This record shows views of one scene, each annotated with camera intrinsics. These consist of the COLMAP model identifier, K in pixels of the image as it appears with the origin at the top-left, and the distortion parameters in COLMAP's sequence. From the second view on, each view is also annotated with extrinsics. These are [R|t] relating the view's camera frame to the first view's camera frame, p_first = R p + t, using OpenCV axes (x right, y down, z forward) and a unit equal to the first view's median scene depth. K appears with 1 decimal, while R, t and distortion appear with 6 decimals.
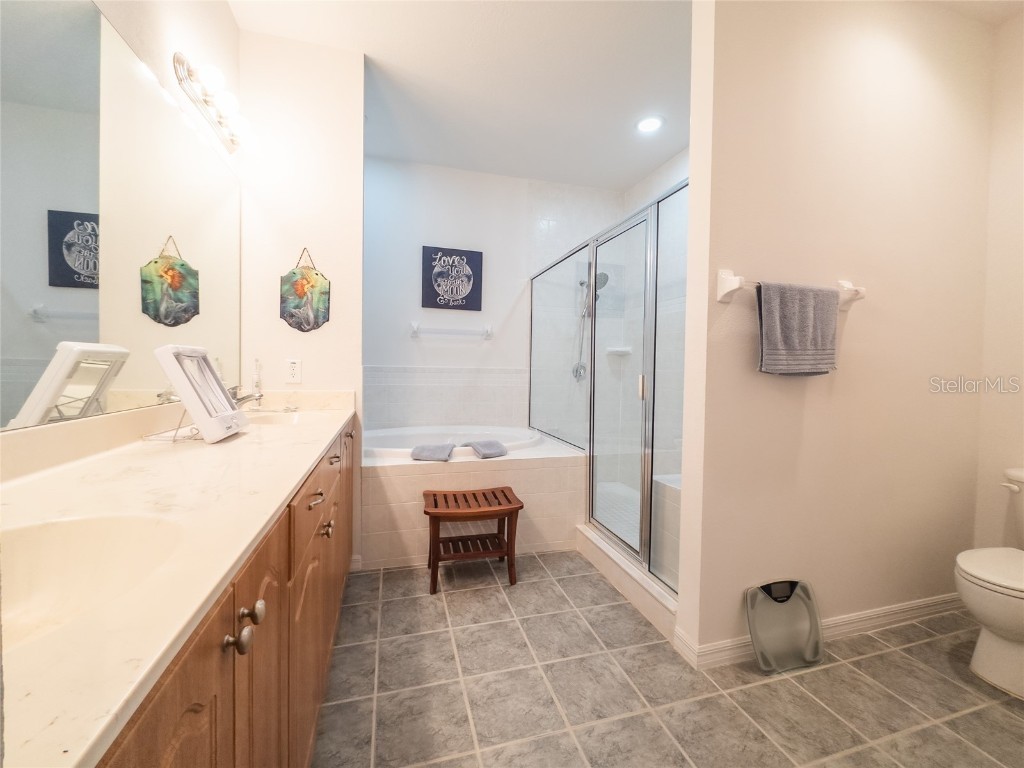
lens RADIAL K [[419.5, 0, 512.0], [0, 419.5, 384.0], [0, 0, 1]] dist [-0.002012, -0.000480]
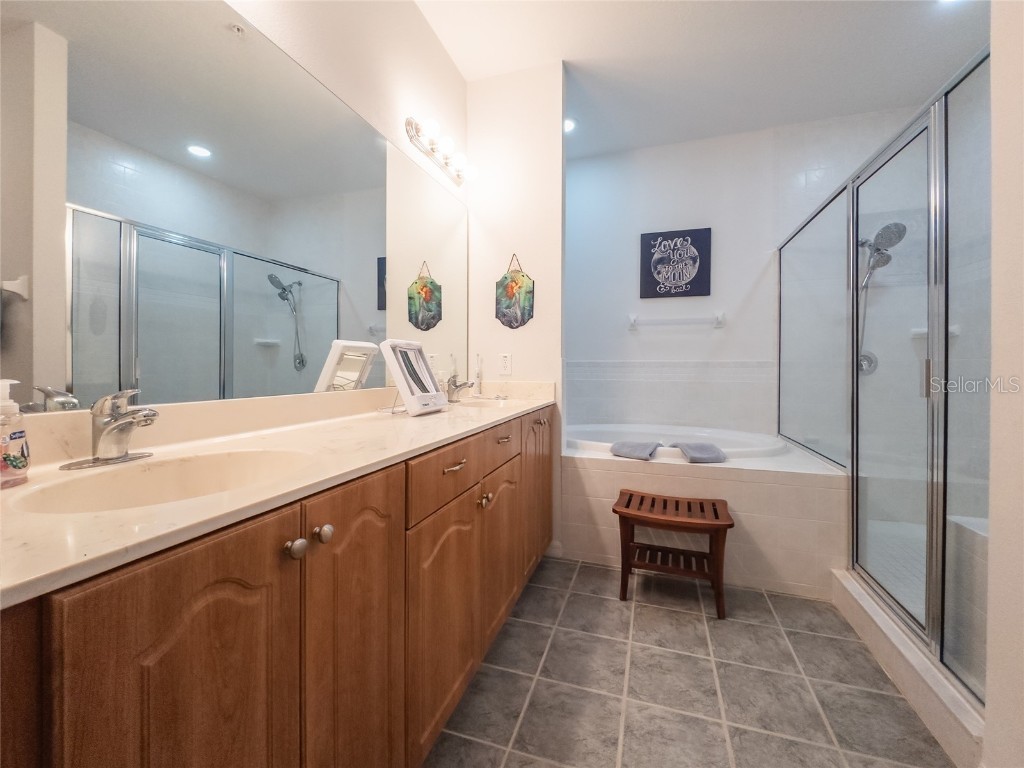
lens RADIAL K [[425.0, 0, 509.3], [0, 425.0, 376.7], [0, 0, 1]] dist [0.002781, -0.005807]
pose [[0.820581, -0.000791, -0.571529, 0.143250], [-0.011788, 0.999763, -0.018309, 0.024117], [0.571408, 0.021762, 0.820377, 0.069570]]
